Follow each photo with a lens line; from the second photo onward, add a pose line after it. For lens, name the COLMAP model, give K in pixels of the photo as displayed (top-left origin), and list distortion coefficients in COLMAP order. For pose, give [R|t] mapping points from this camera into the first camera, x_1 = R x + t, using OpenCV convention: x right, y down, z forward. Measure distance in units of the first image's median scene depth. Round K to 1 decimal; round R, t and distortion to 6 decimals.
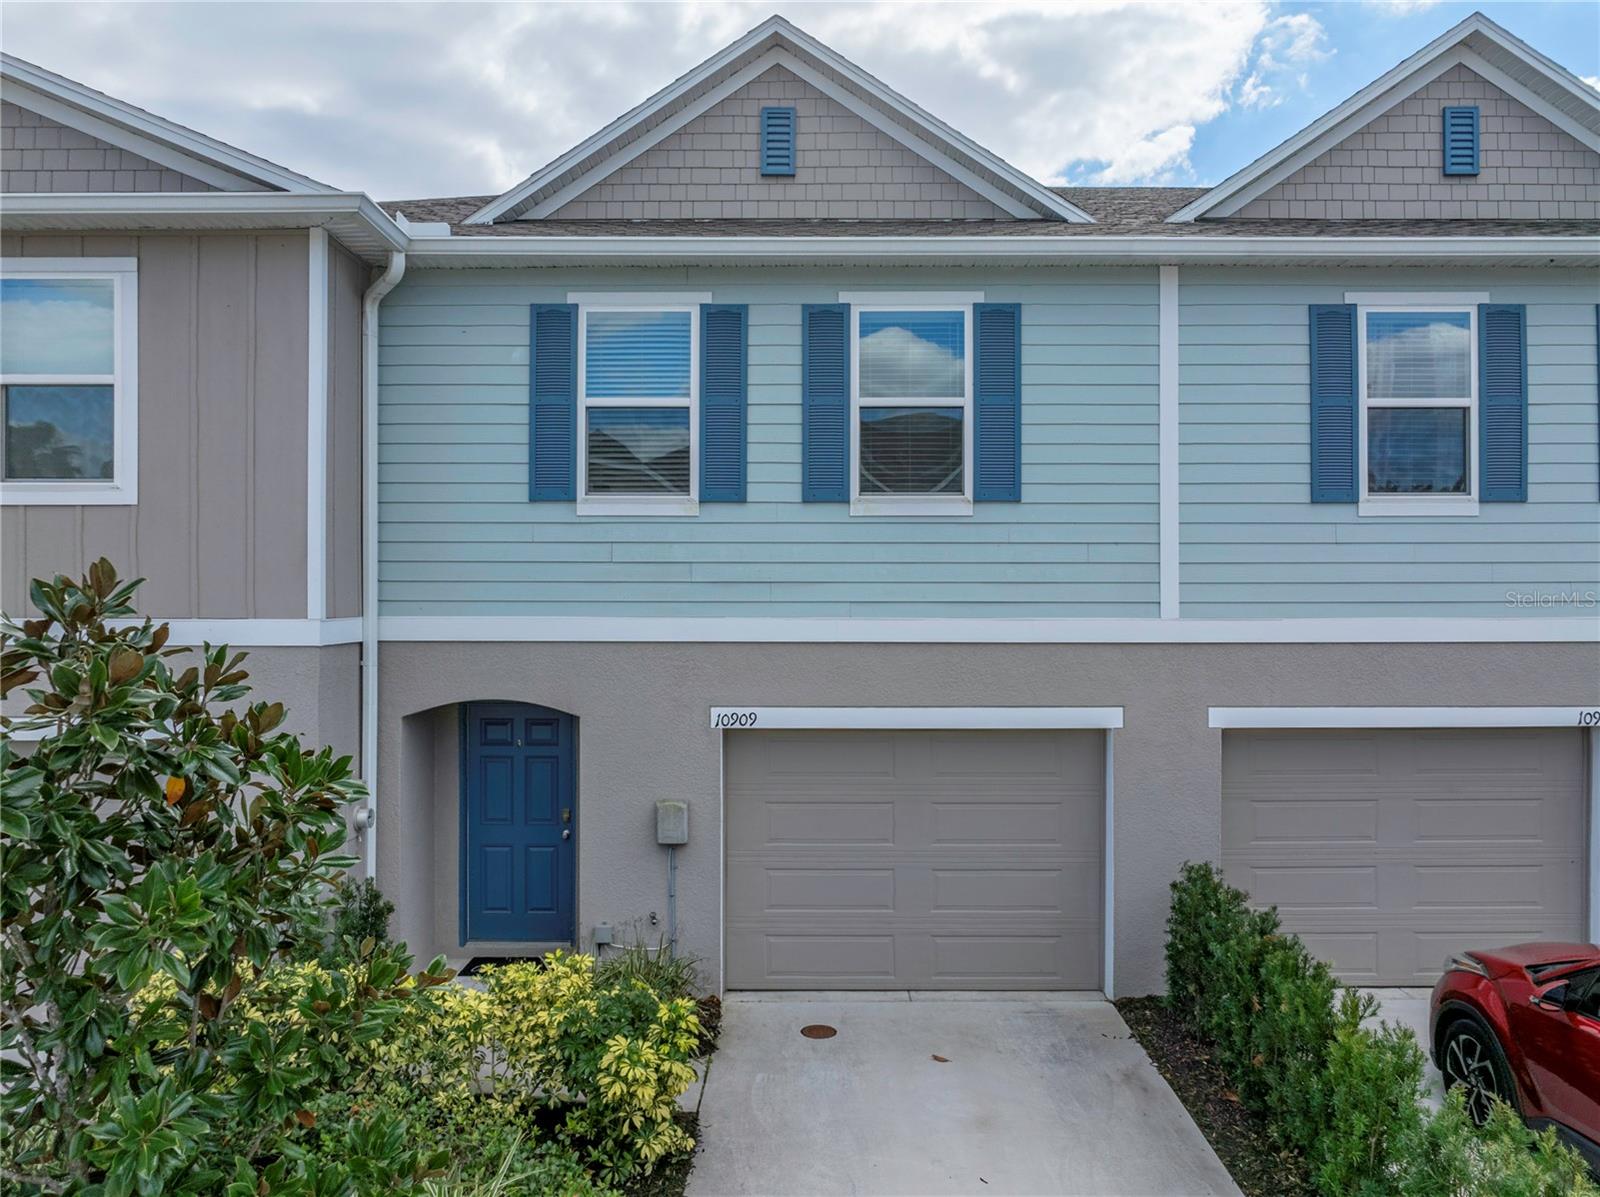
lens RADIAL K [[1137.8, 0, 800.3], [0, 1137.8, 615.6], [0, 0, 1]] dist [-0.025987, 0.016058]
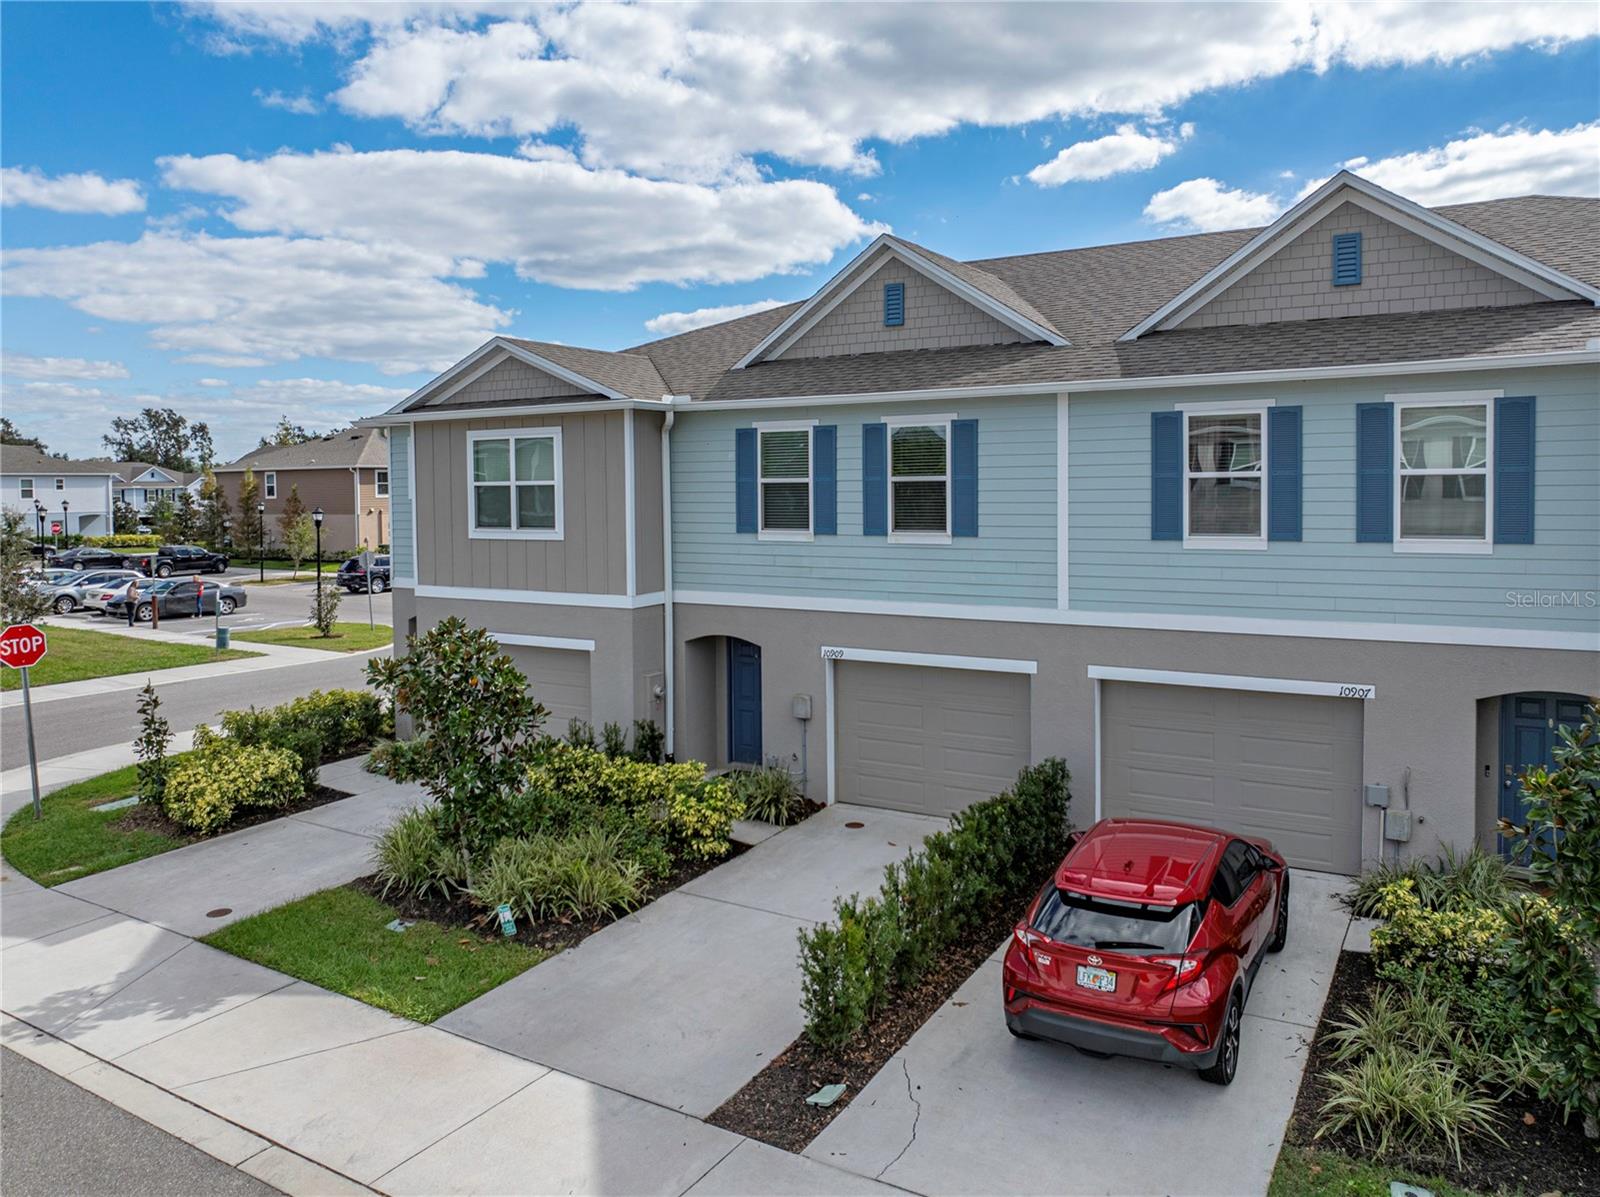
lens RADIAL K [[1137.8, 0, 831.1], [0, 1137.8, 520.4], [0, 0, 1]] dist [-0.025987, 0.016058]
pose [[0.871394, 0.007141, -0.490531, 0.833285], [0.004260, 0.999746, 0.022122, -0.162612], [0.490564, -0.021366, 0.871143, -0.581416]]
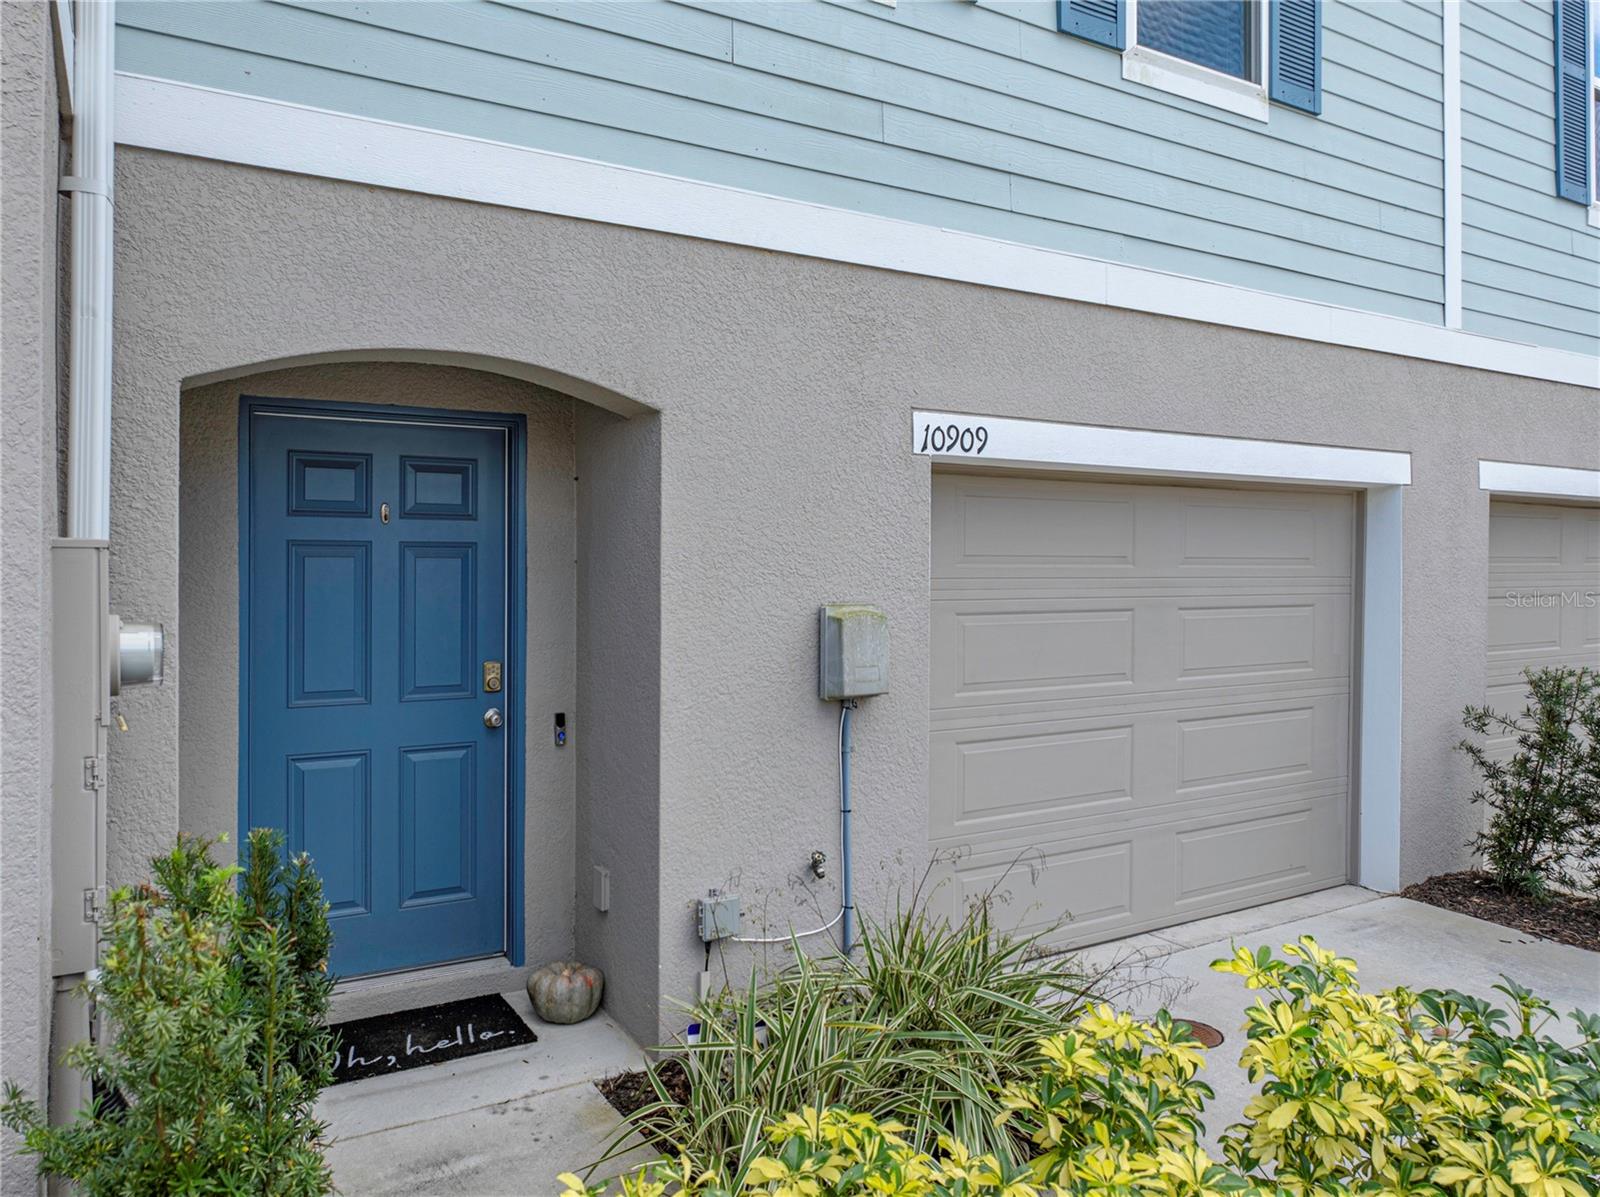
lens RADIAL K [[1137.8, 0, 801.0], [0, 1137.8, 567.9], [0, 0, 1]] dist [-0.025987, 0.016058]
pose [[0.854480, 0.000554, 0.519484, -0.372290], [-0.000076, 1.000000, -0.000941, 0.148684], [-0.519484, 0.000765, 0.854480, 0.615106]]
